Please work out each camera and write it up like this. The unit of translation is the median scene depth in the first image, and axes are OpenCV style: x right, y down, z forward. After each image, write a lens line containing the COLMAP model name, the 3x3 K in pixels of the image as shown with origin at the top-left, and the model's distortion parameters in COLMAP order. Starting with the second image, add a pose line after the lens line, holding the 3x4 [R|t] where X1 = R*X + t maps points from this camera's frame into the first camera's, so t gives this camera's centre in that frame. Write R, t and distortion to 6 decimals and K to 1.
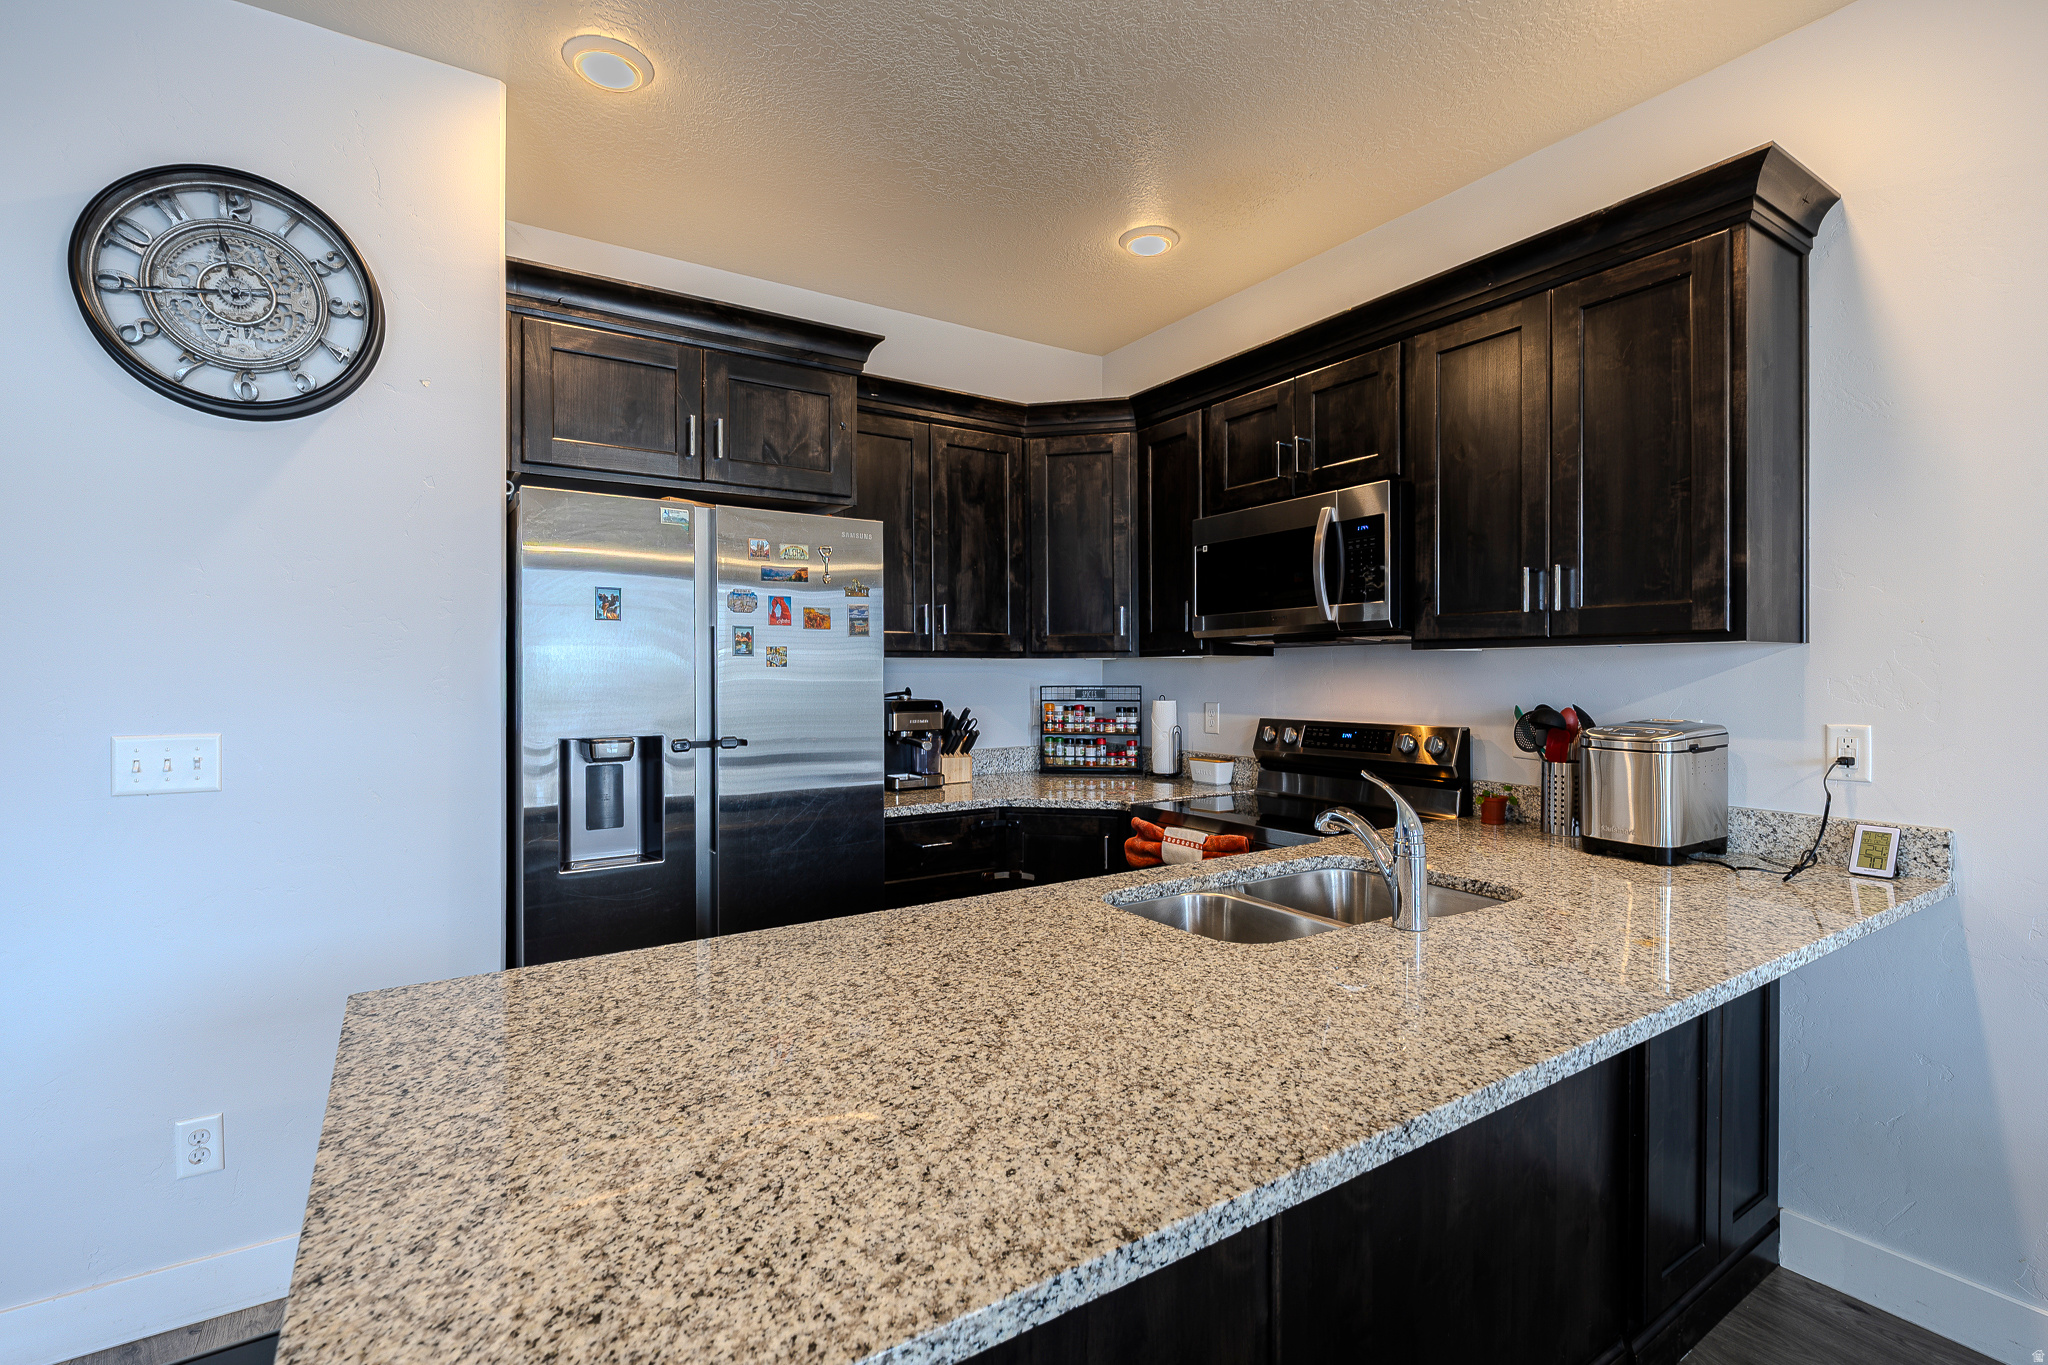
lens RADIAL K [[929.0, 0, 1024.0], [0, 929.0, 682.5], [0, 0, 1]] dist [-0.009030, -0.000037]
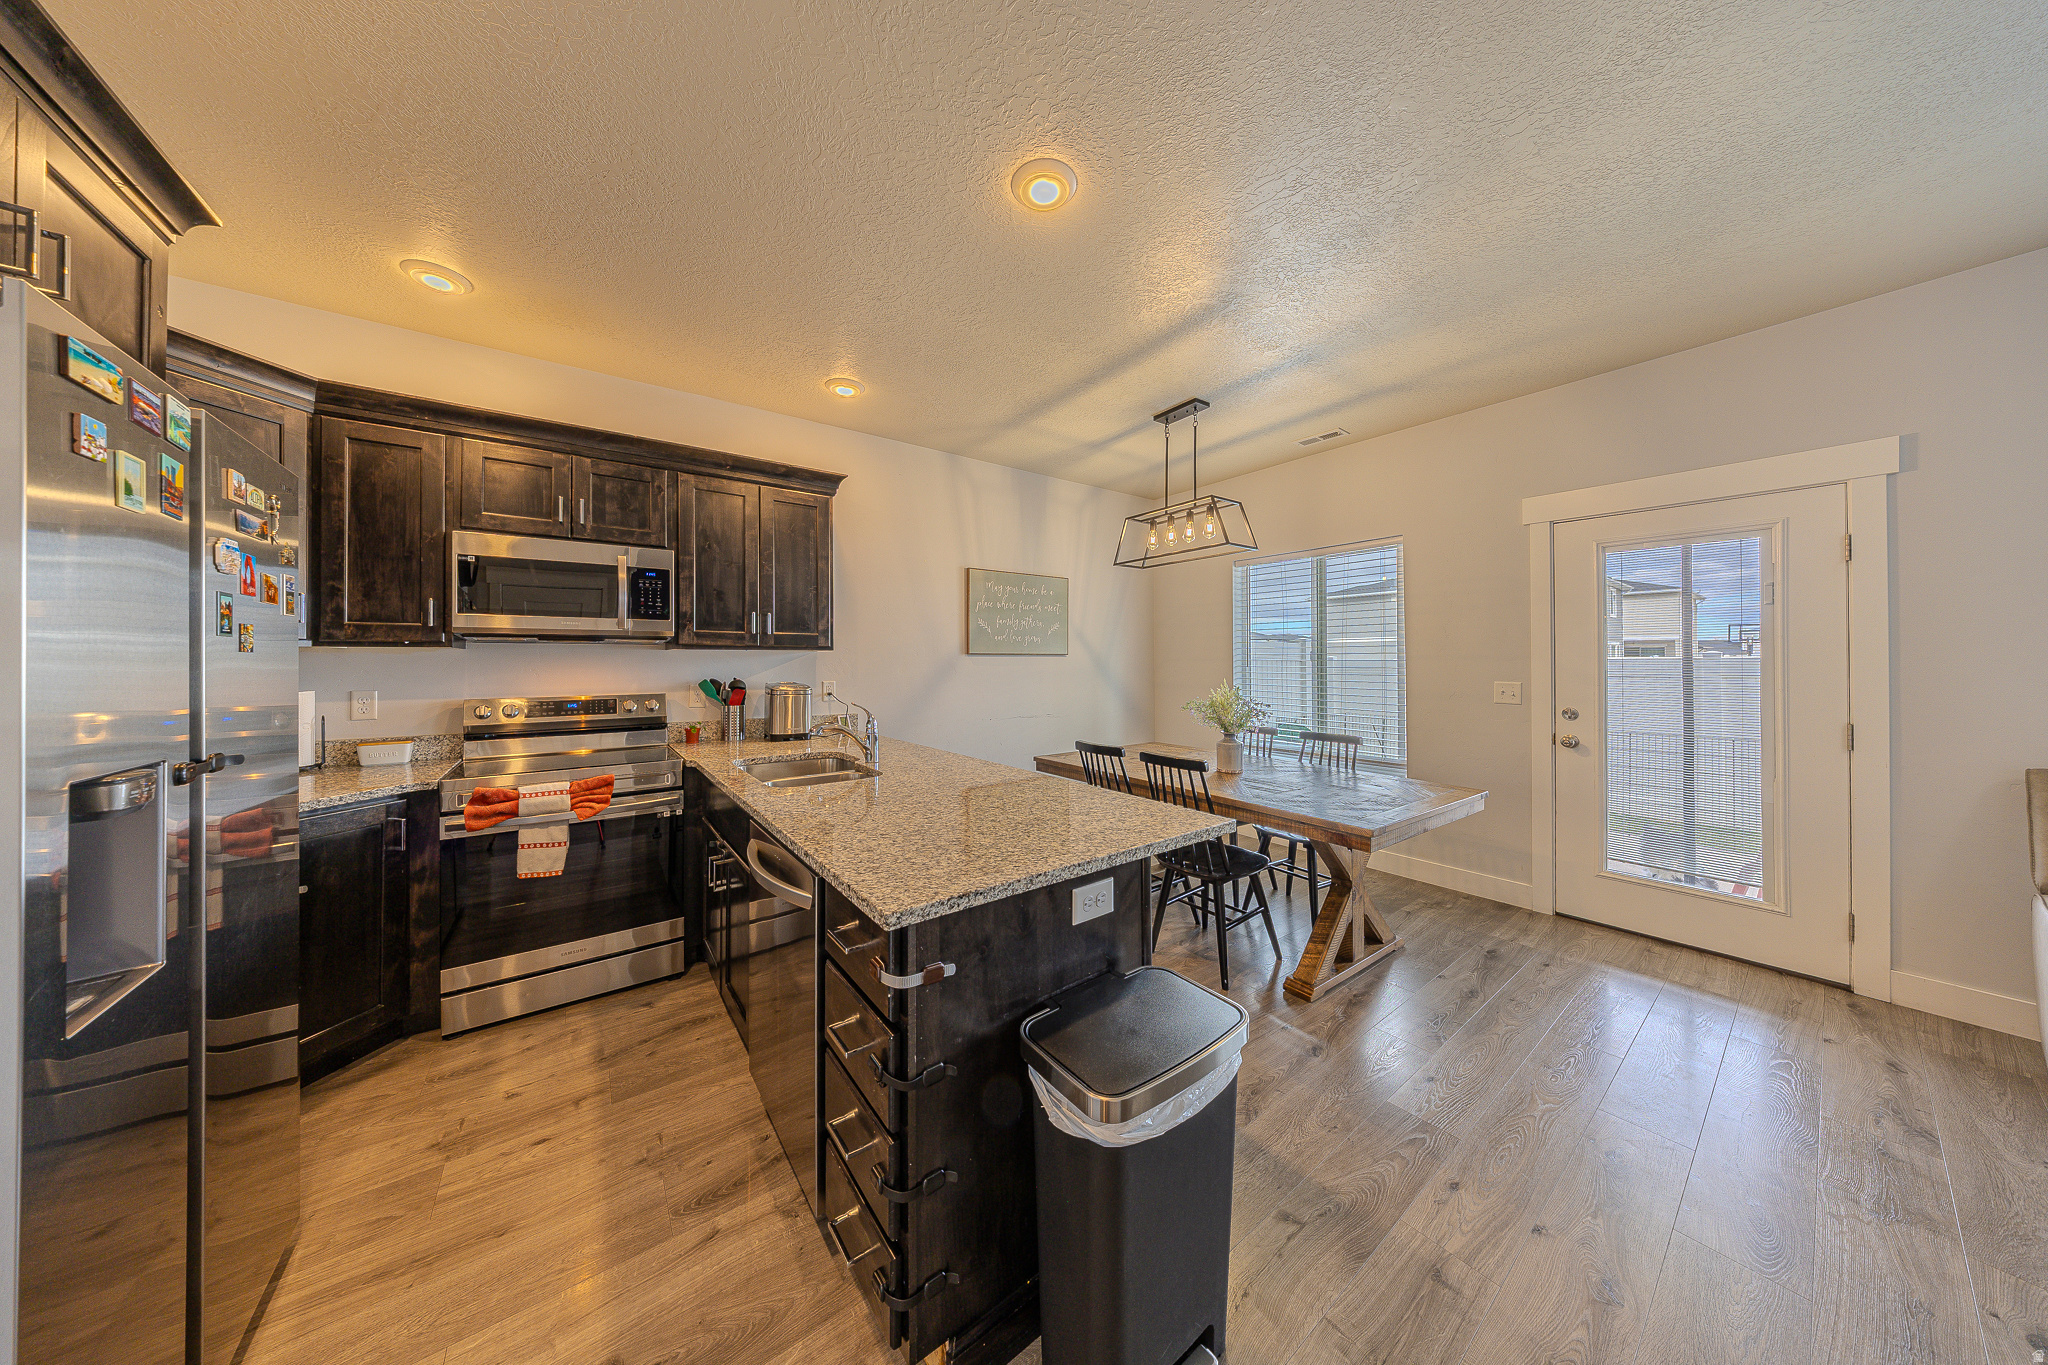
lens RADIAL K [[603.2, 0, 1018.7], [0, 603.2, 664.2], [0, 0, 1]] dist [-0.001764, -0.000074]
pose [[-0.054690, -0.002037, 0.998501, -0.730828], [0.012004, 0.999924, 0.002698, -0.002382], [-0.998431, 0.012134, -0.054661, 0.401622]]
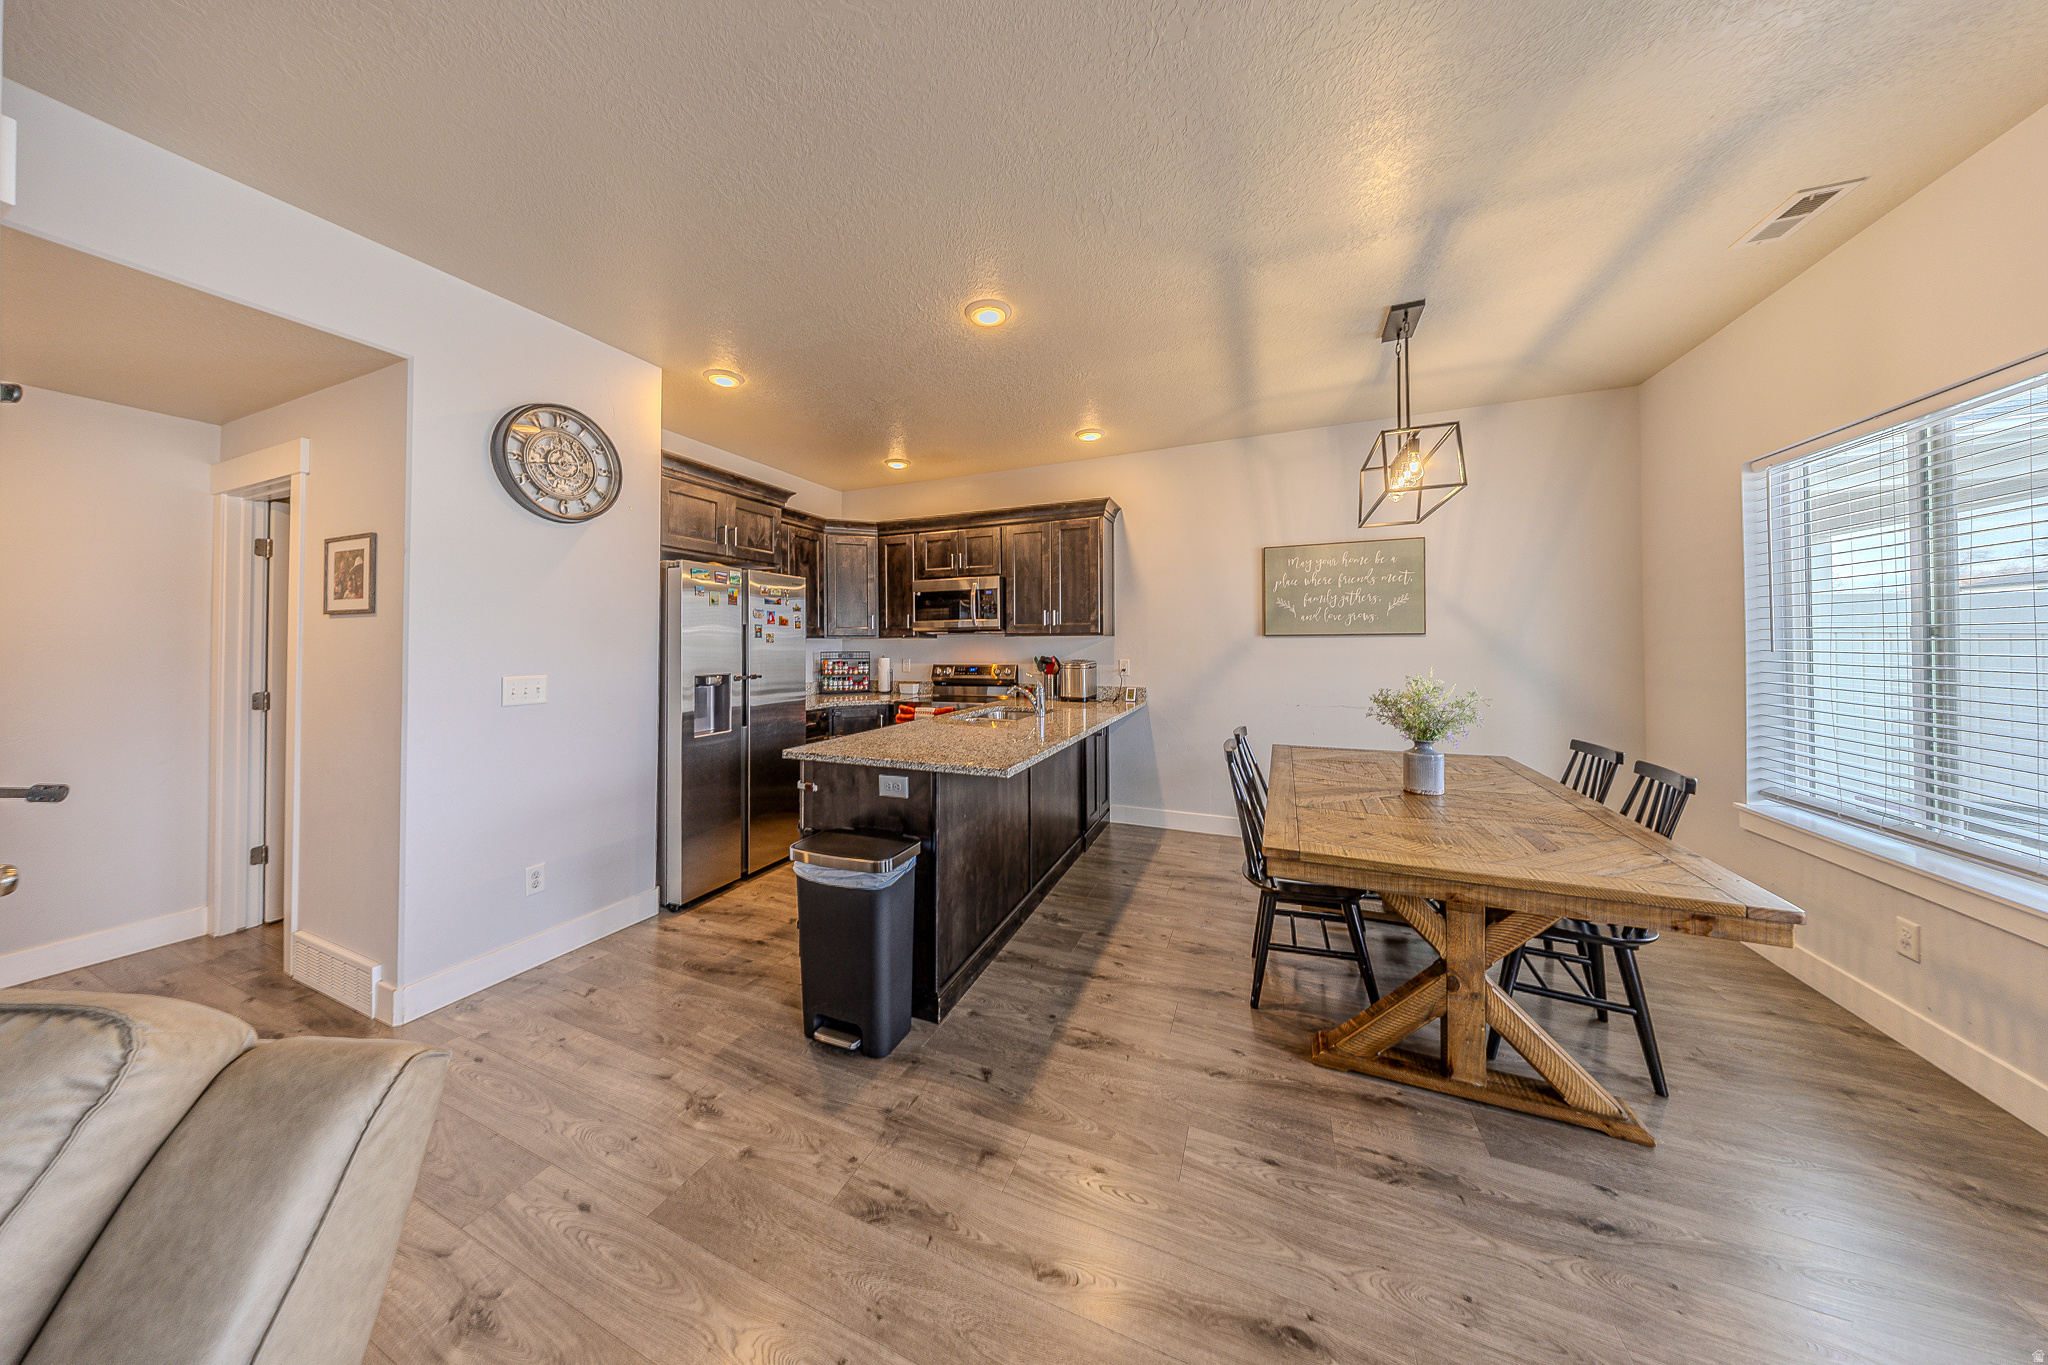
lens RADIAL K [[604.2, 0, 1006.4], [0, 604.2, 646.6], [0, 0, 1]] dist [-0.000468, -0.000029]
pose [[0.833464, -0.002460, 0.552569, -0.566910], [0.008122, 0.999937, -0.007799, 0.007954], [-0.552515, 0.010988, 0.833431, -0.504772]]
